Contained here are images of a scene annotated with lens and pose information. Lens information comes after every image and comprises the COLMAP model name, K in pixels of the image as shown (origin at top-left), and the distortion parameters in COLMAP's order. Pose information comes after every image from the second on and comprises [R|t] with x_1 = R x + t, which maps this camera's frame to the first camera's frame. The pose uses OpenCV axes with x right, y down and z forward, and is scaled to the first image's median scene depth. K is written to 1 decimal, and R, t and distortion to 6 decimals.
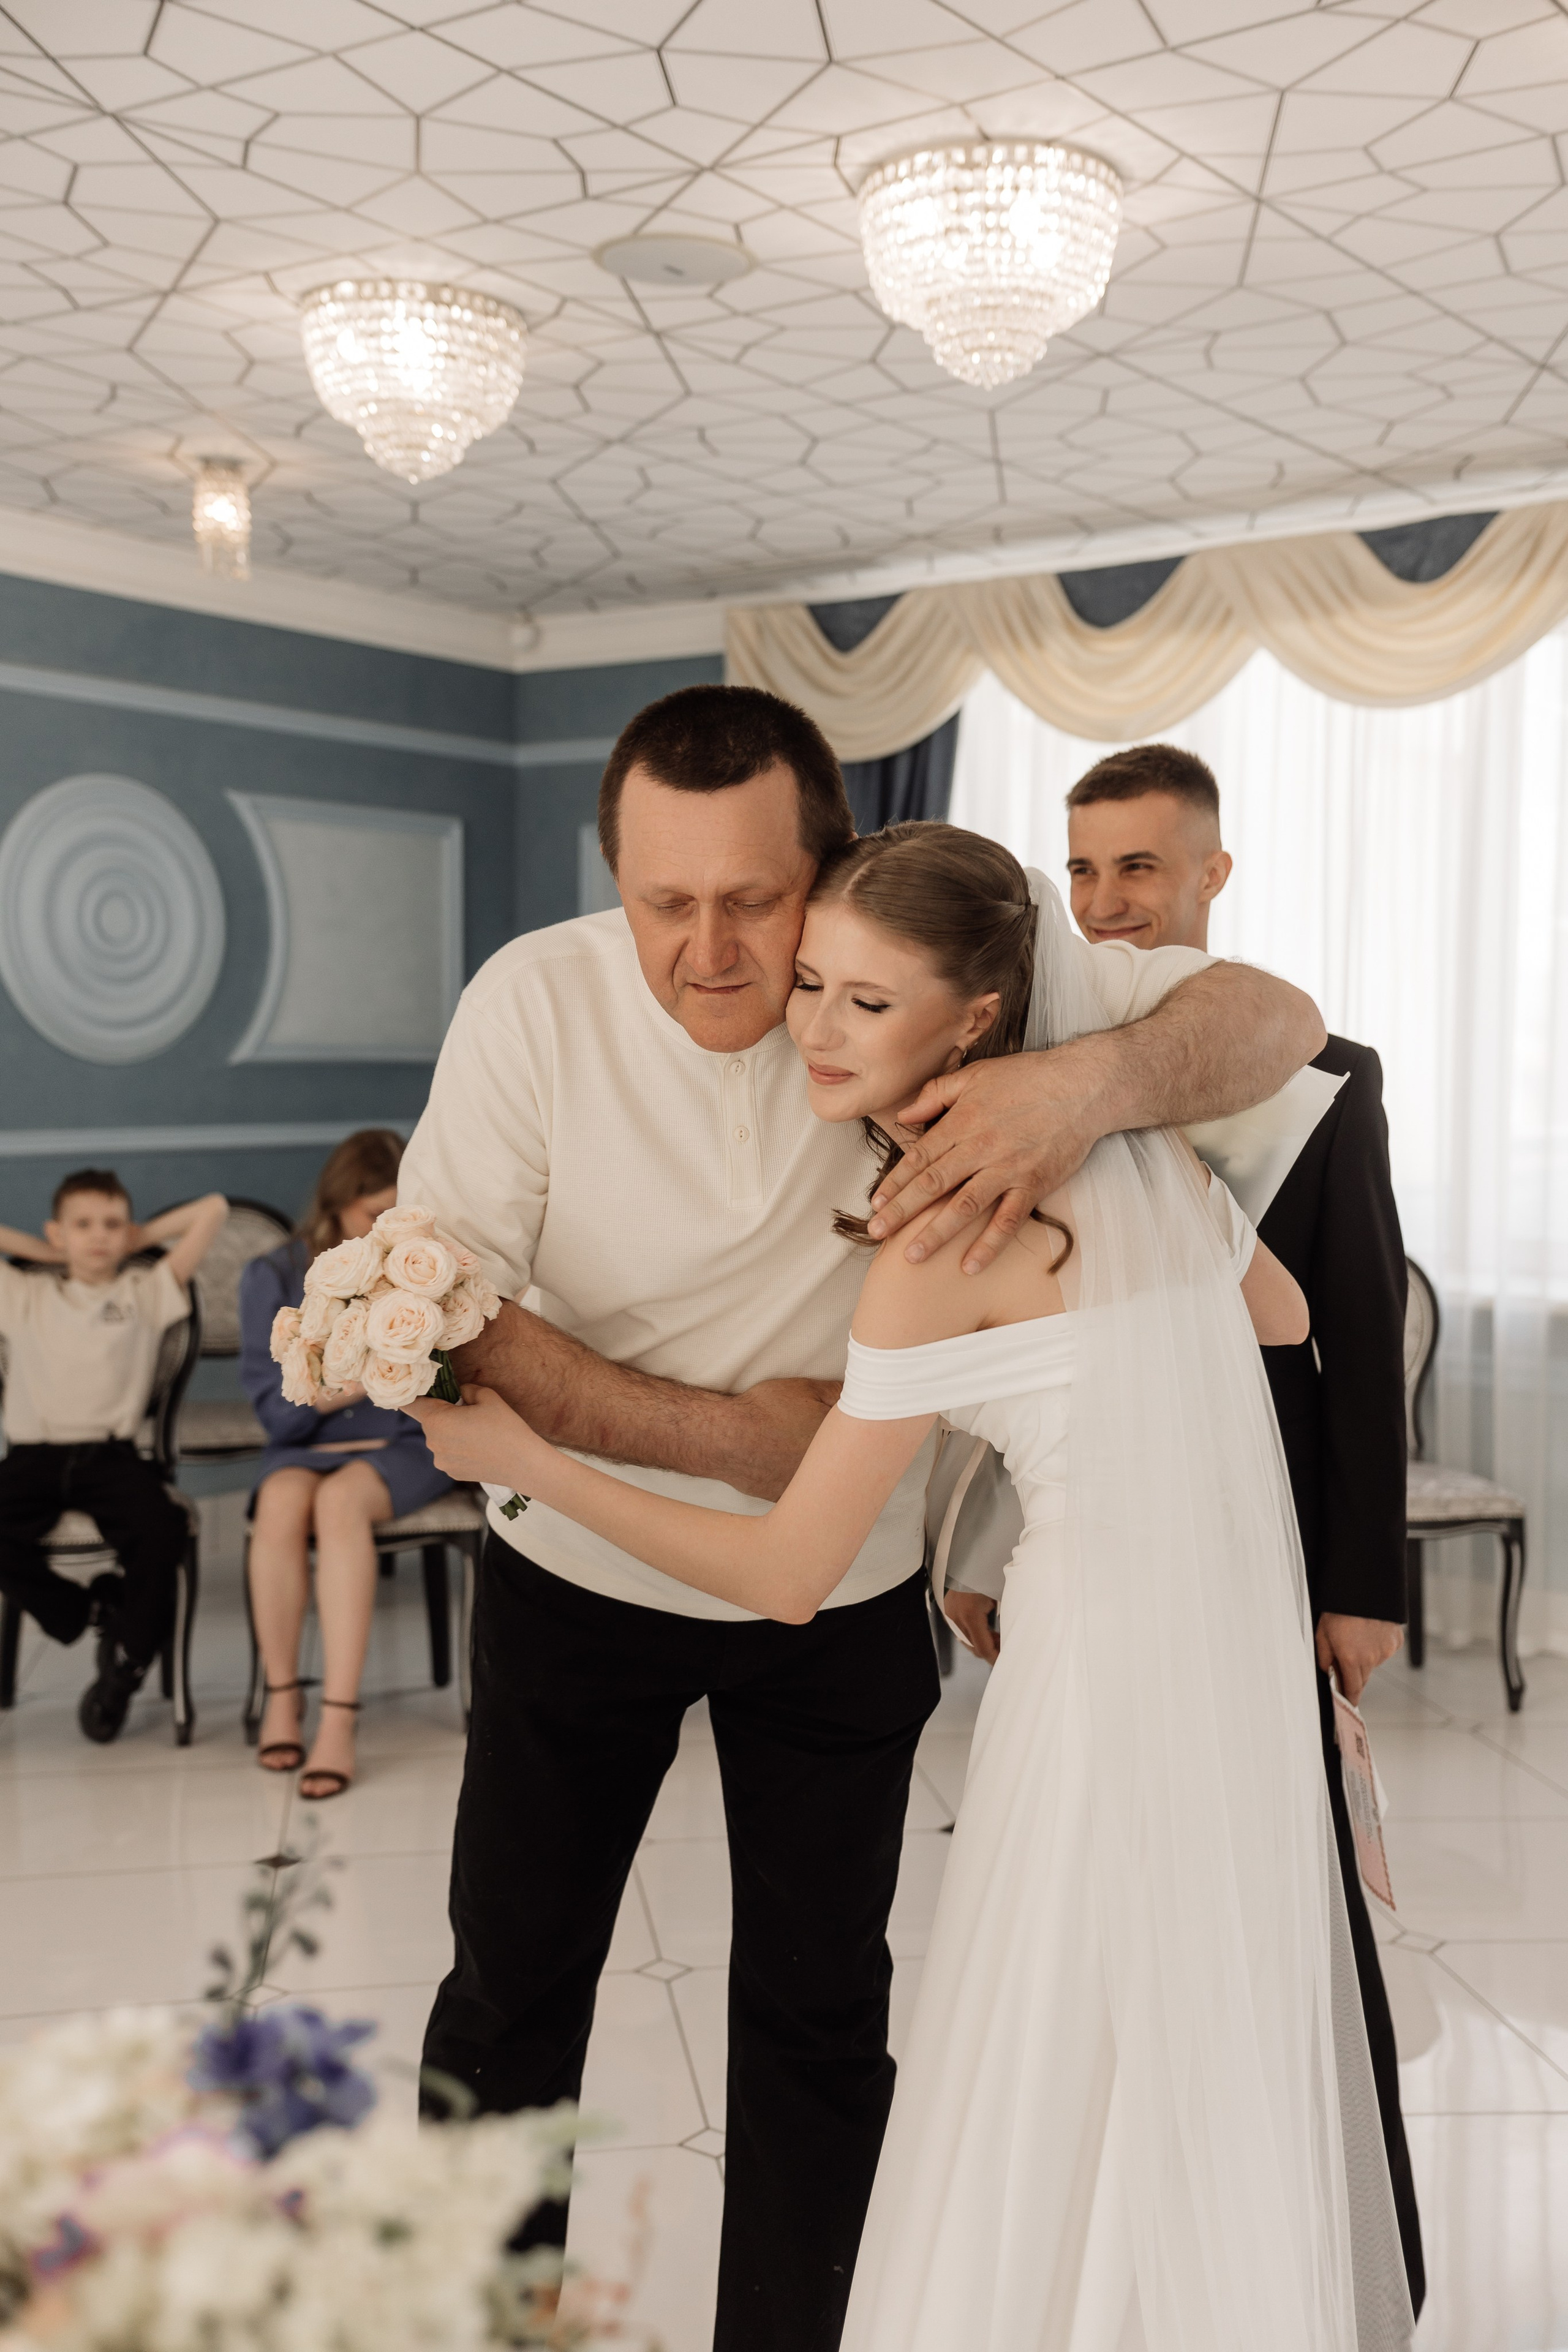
lens RADIAL K [[2623.3, 0, 774.4], [0, 2623.3, 1175.3], [0, 0, 1]] dist [0.284631, 0.000000]
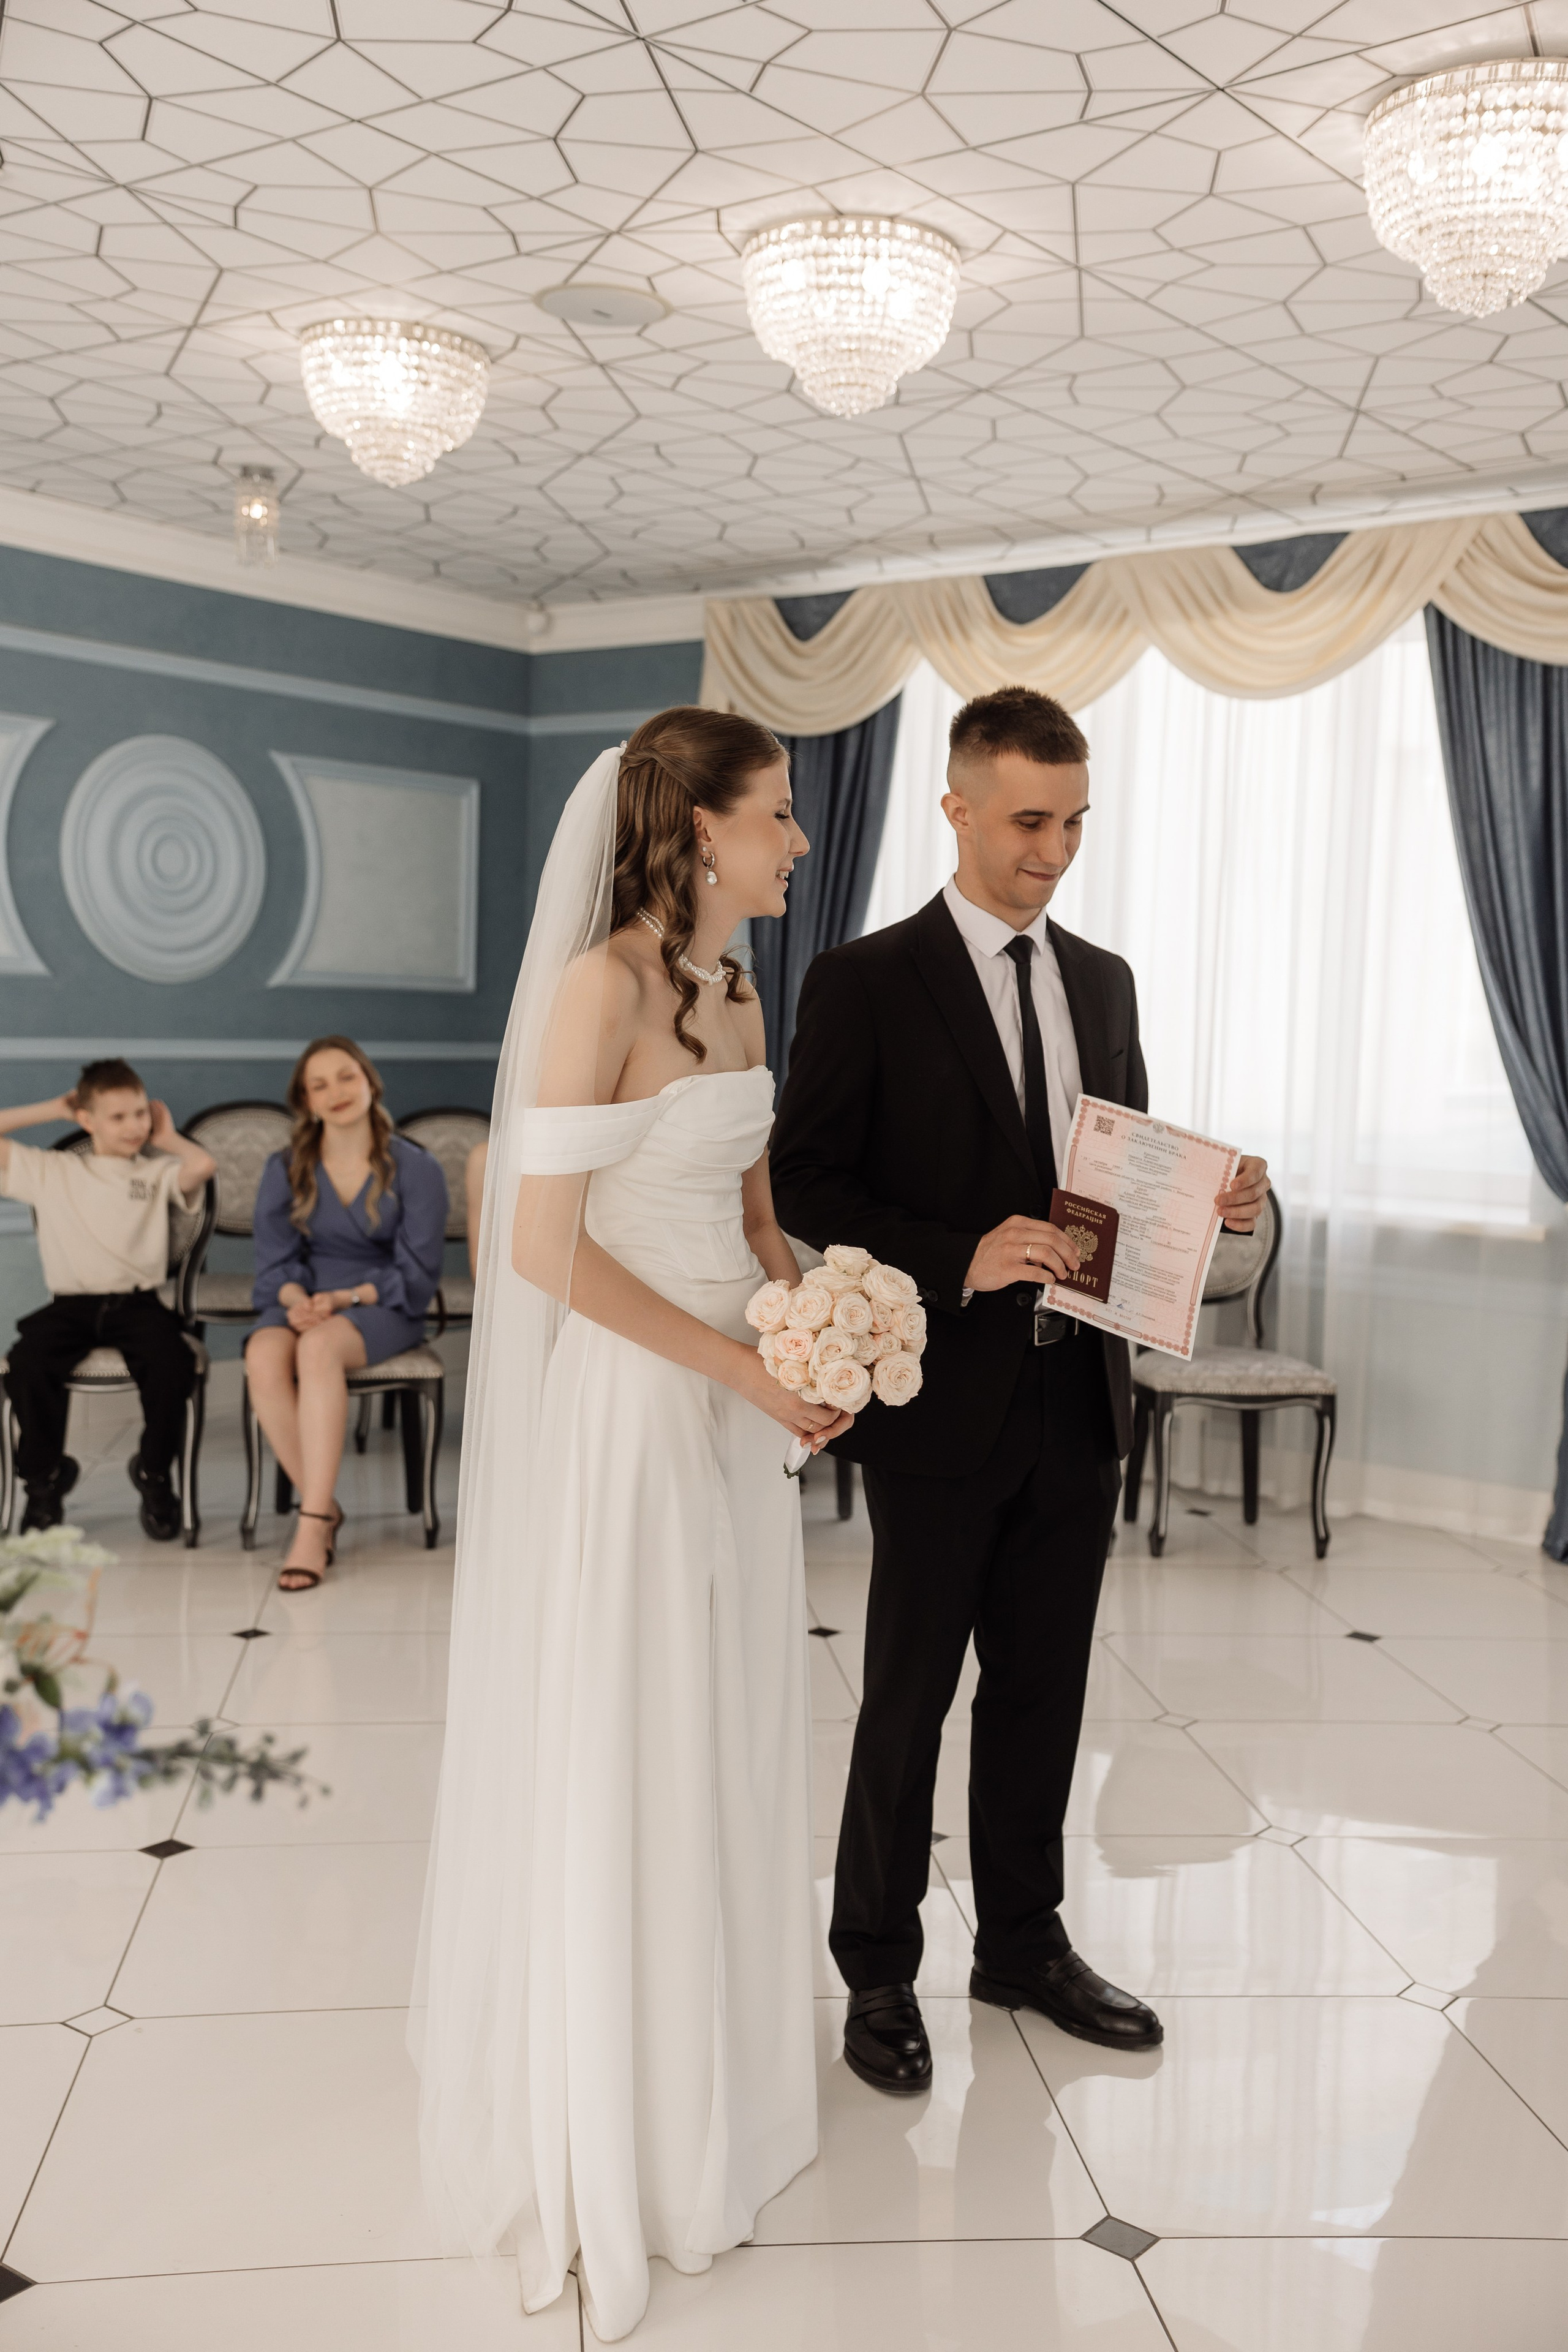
lens RADIAL K [[2424.4, 0, 767.6], [0, 2424.4, 1173.6], [0, 0, 1]] dist [0.177070, 0.000000]
pose [[0.998846, 0.027191, -0.039586, 0.068009], [-0.026499, 0.999489, 0.017888, 0.017315], [0.040052, -0.016818, 0.999056, -0.071340]]
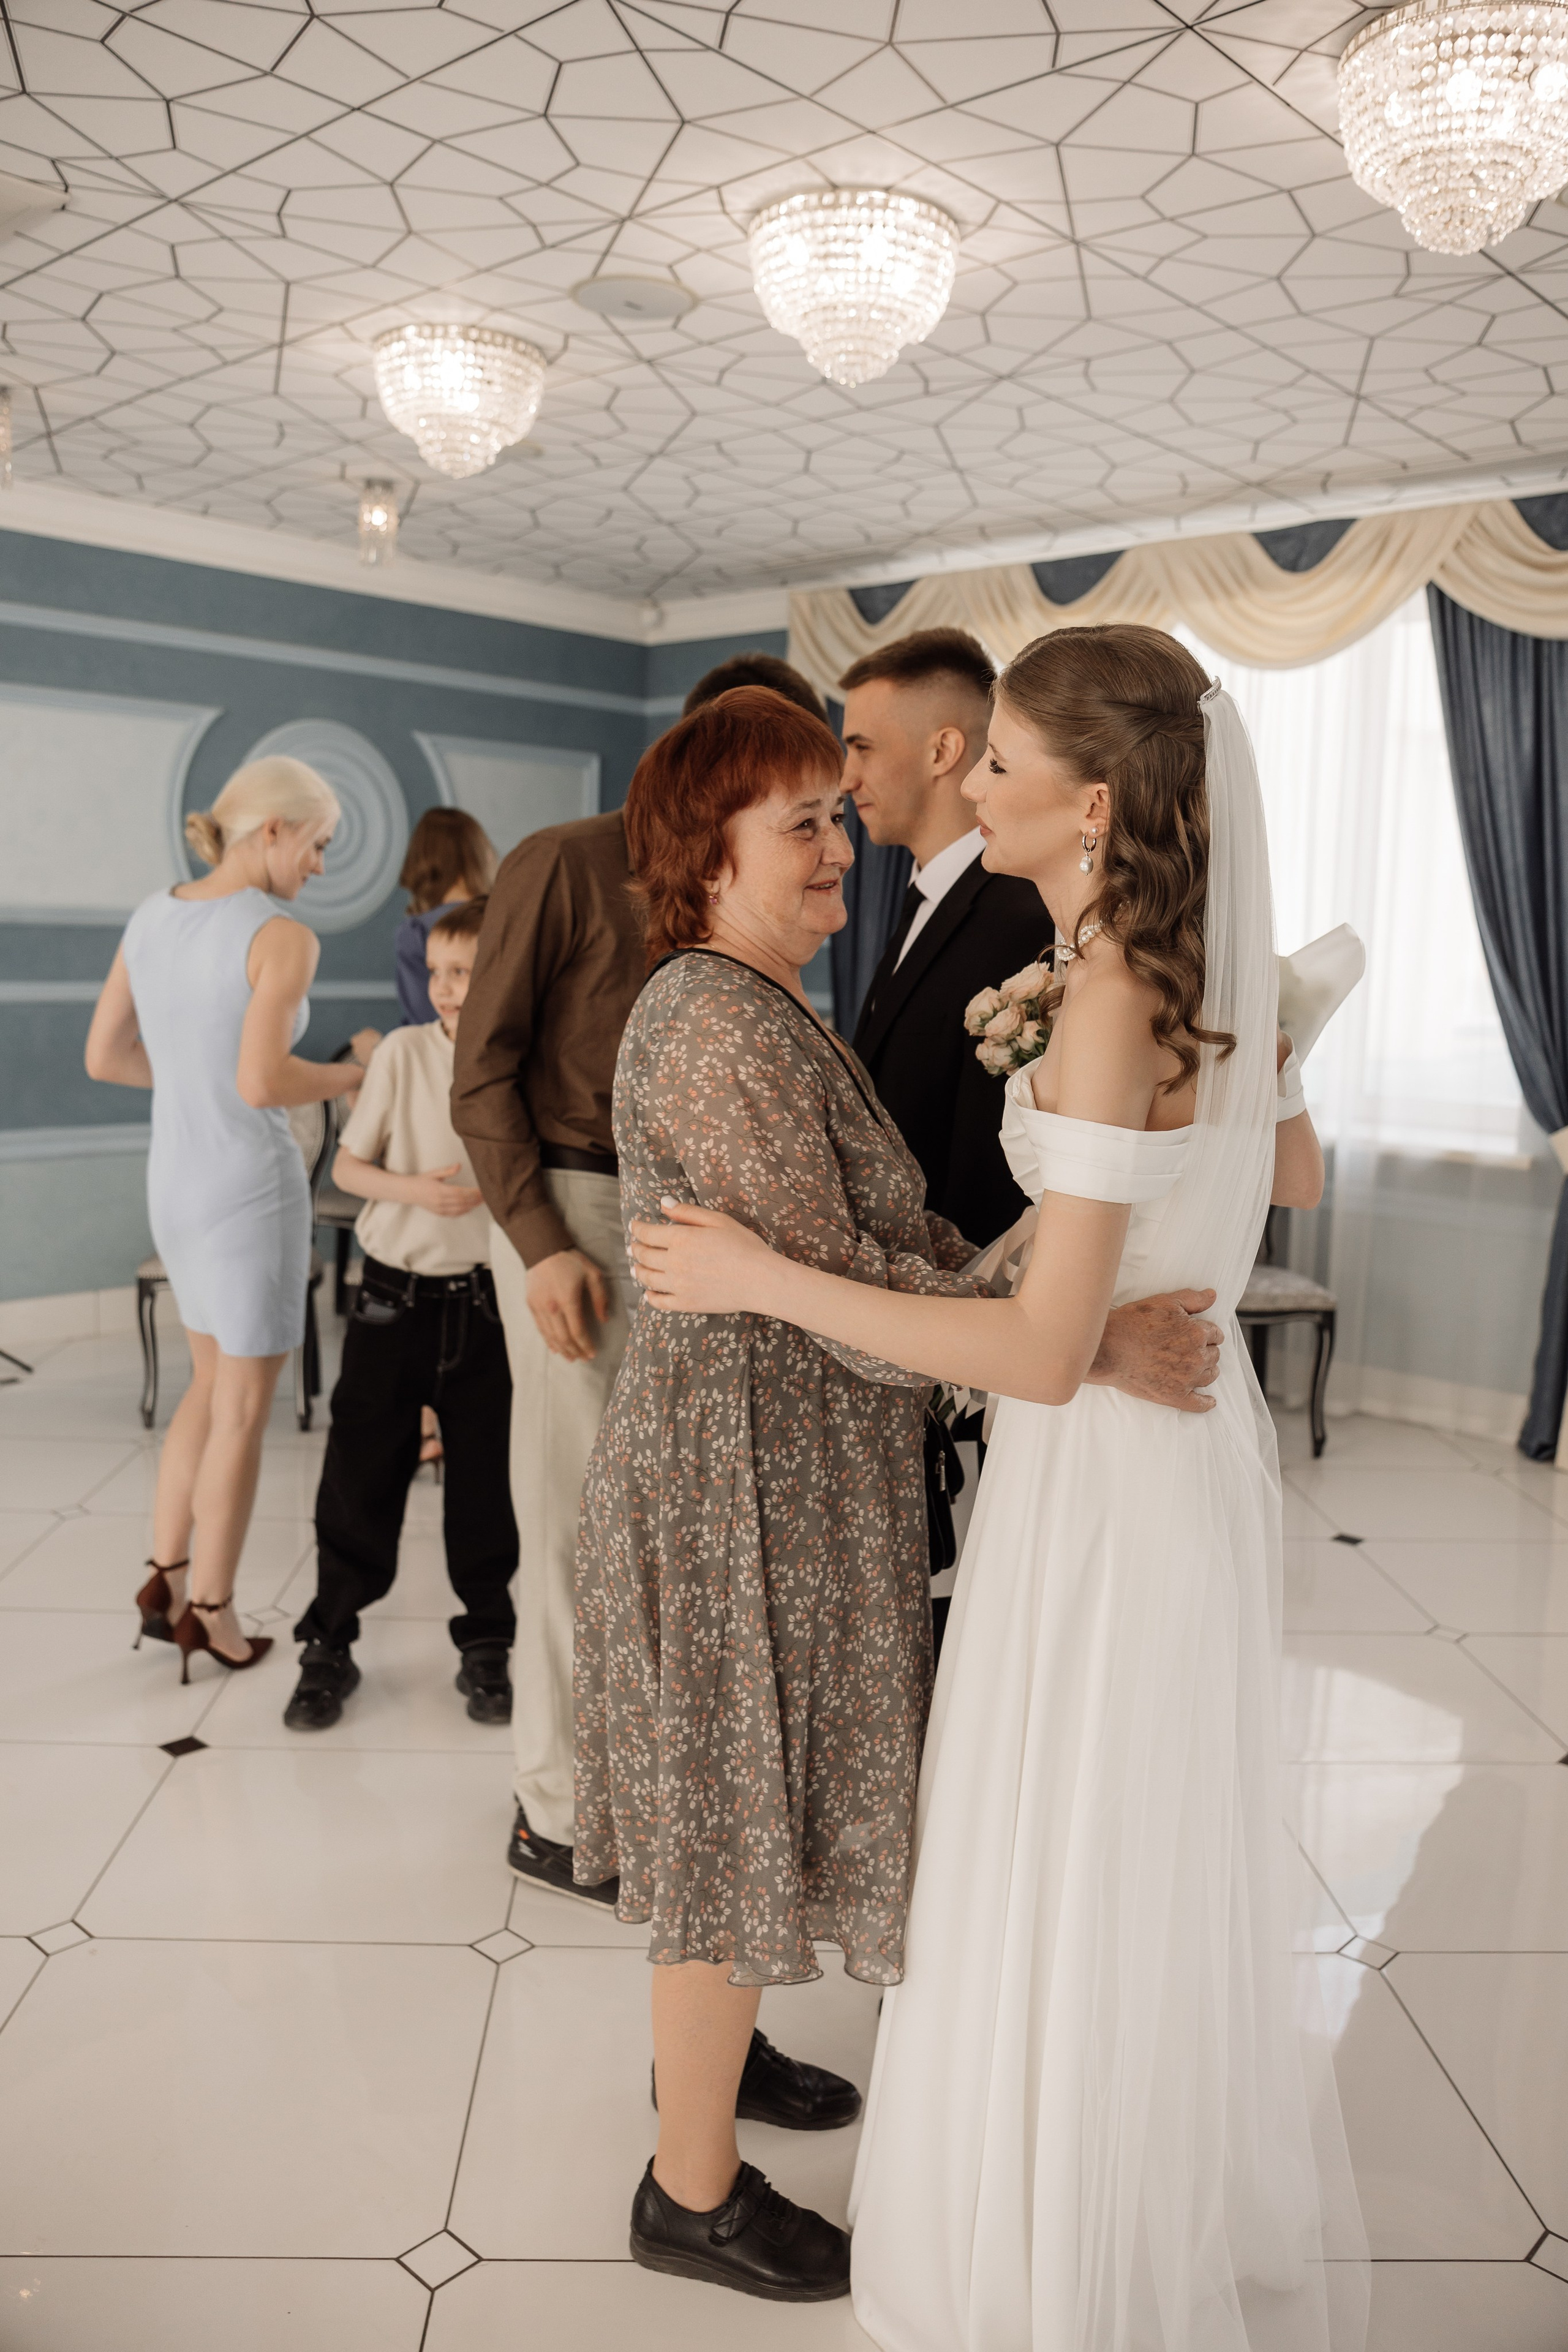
lens RADIAL K [[1876.7, 0, 771.5], [0, 1876.7, 1170.3], [0, 0, 1]] dist [-0.030653, 0.003659]
pose [[0.991739, 0.037523, -0.122660, 0.114296], [-0.029051, 0.997114, 0.070144, 0.005967], [0.124938, -0.066002, 0.989967, 0.086449]]
